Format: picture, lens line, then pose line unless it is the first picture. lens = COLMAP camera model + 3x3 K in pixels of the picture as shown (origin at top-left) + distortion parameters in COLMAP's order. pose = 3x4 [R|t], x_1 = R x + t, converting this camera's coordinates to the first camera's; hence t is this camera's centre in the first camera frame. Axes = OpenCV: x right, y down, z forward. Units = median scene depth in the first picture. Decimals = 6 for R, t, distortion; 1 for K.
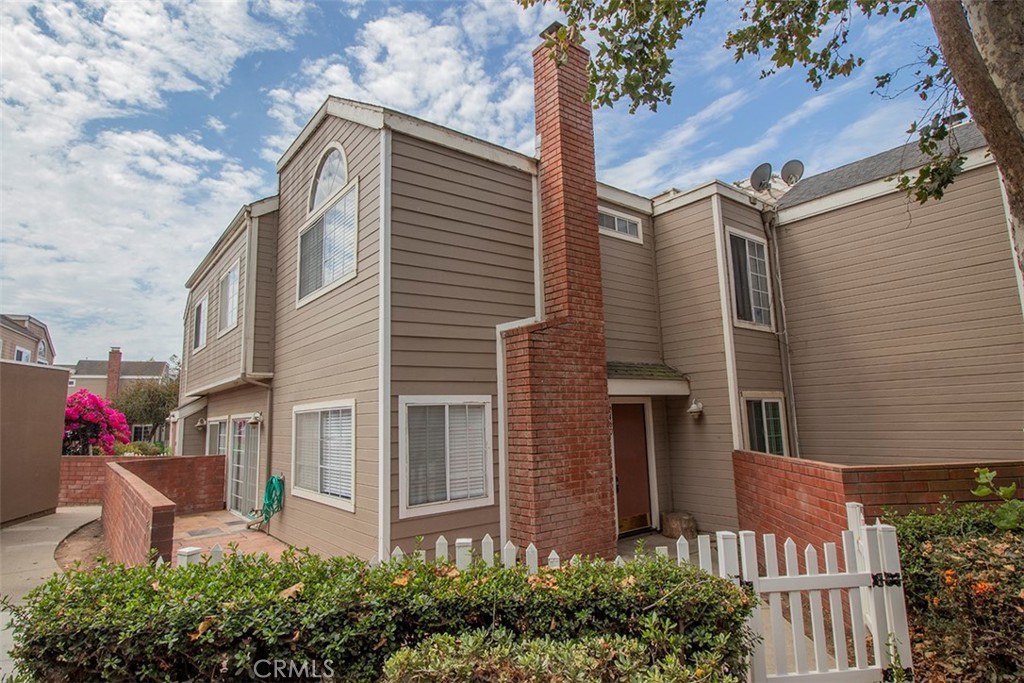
lens RADIAL K [[558.3, 0, 508.9], [0, 558.3, 340.2], [0, 0, 1]] dist [0.001260, -0.000635]
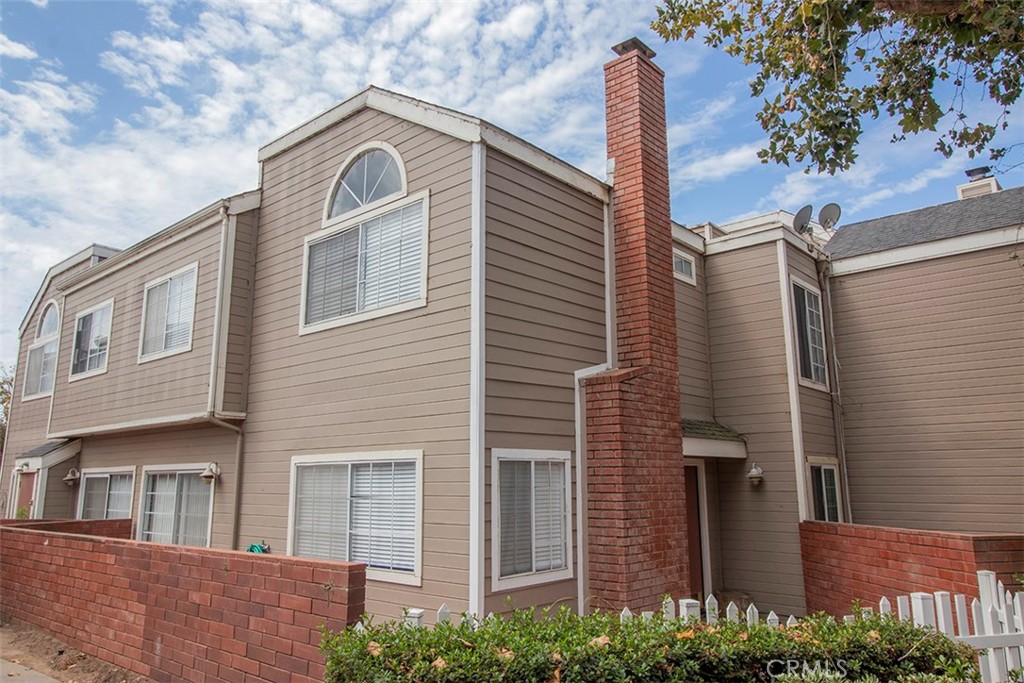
lens RADIAL K [[731.7, 0, 512.1], [0, 731.7, 339.3], [0, 0, 1]] dist [0.008478, -0.005147]
pose [[0.982051, 0.060947, 0.178499, -0.285096], [-0.050927, 0.996887, -0.060193, -0.002312], [-0.181612, 0.050022, 0.982097, -0.100932]]
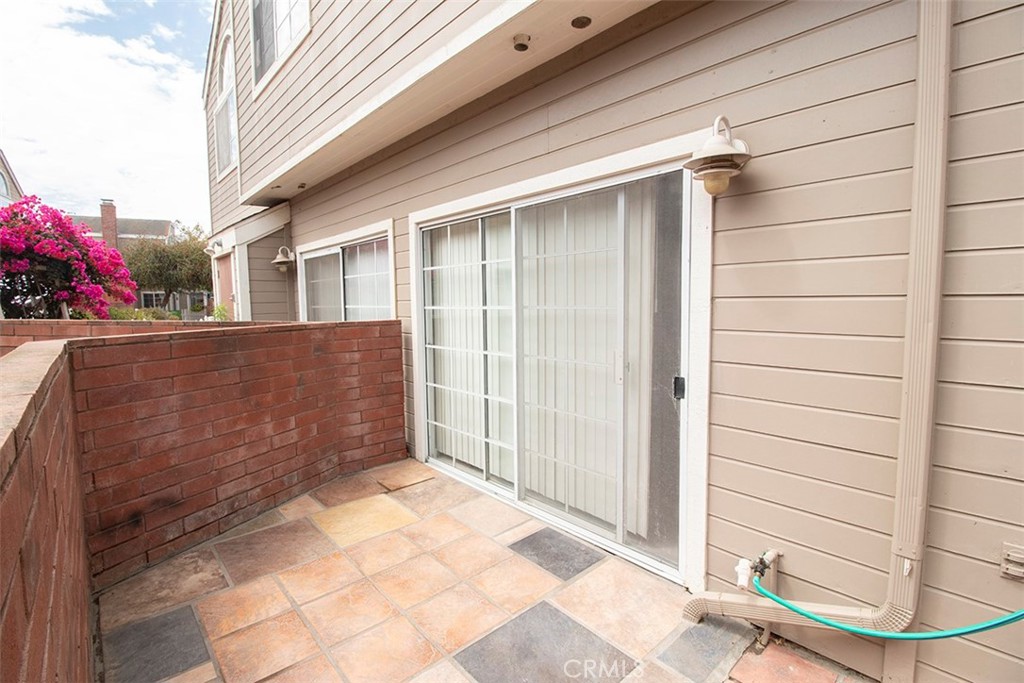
lens RADIAL K [[476.2, 0, 511.3], [0, 476.2, 339.7], [0, 0, 1]] dist [-0.004129, -0.009731]
pose [[0.997267, 0.006675, 0.073573, -0.660073], [-0.022941, 0.974656, 0.222531, 0.209423], [-0.070223, -0.223611, 0.972145, 0.982098]]
